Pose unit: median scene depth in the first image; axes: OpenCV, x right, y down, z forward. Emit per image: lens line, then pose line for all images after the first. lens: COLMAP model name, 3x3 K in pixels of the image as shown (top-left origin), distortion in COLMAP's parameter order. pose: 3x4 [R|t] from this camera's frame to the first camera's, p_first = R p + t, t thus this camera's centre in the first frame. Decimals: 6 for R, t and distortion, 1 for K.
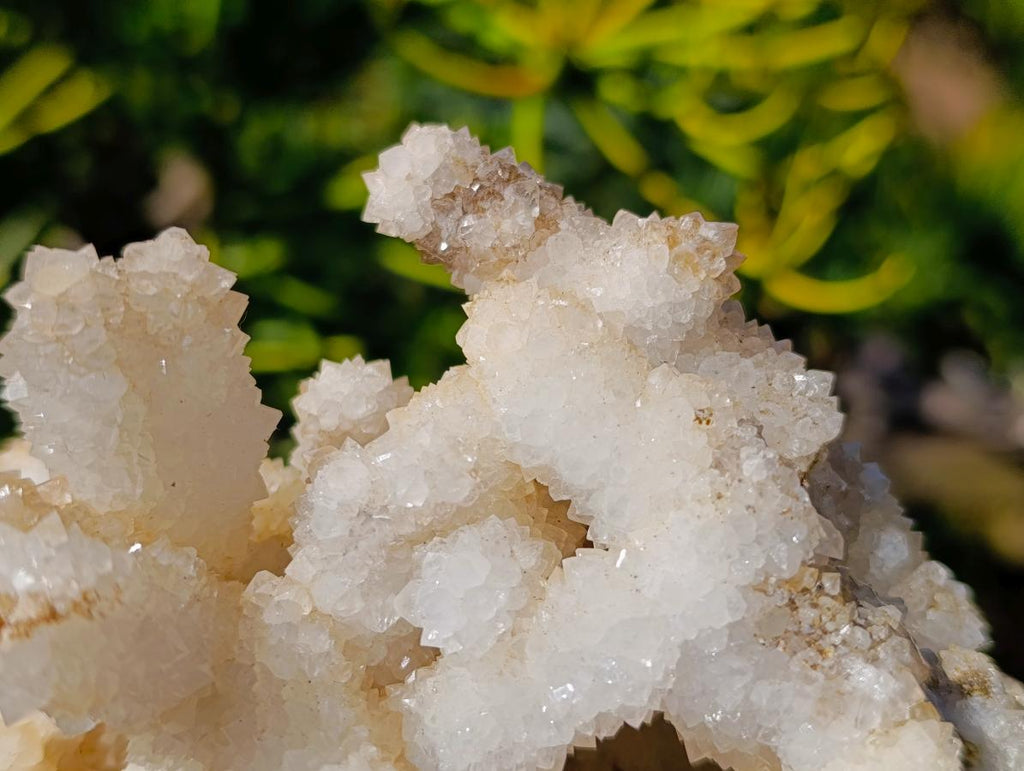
lens RADIAL K [[1488.8, 0, 535.7], [0, 1488.8, 385.5], [0, 0, 1]] dist [0.212810, -1.407885]
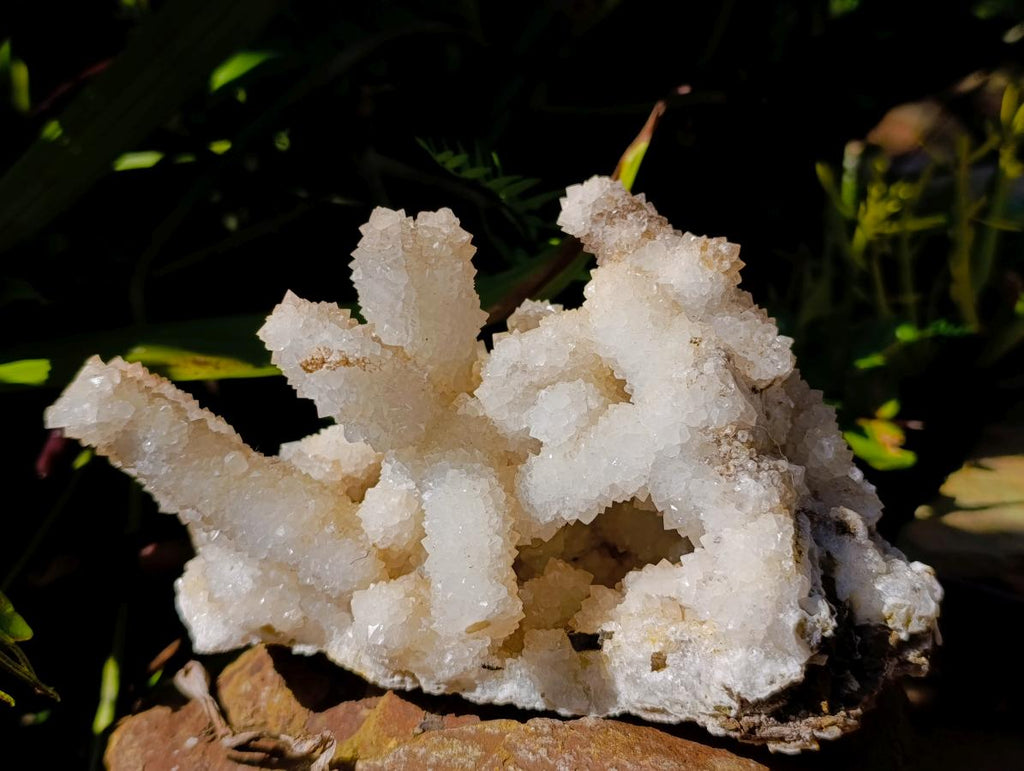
lens RADIAL K [[1488.8, 0, 535.7], [0, 1488.8, 385.5], [0, 0, 1]] dist [0.212810, -1.407885]
pose [[0.949817, 0.147971, -0.275595, 0.443280], [-0.166114, 0.985144, -0.043560, 0.189130], [0.265055, 0.087154, 0.960286, -0.831835]]
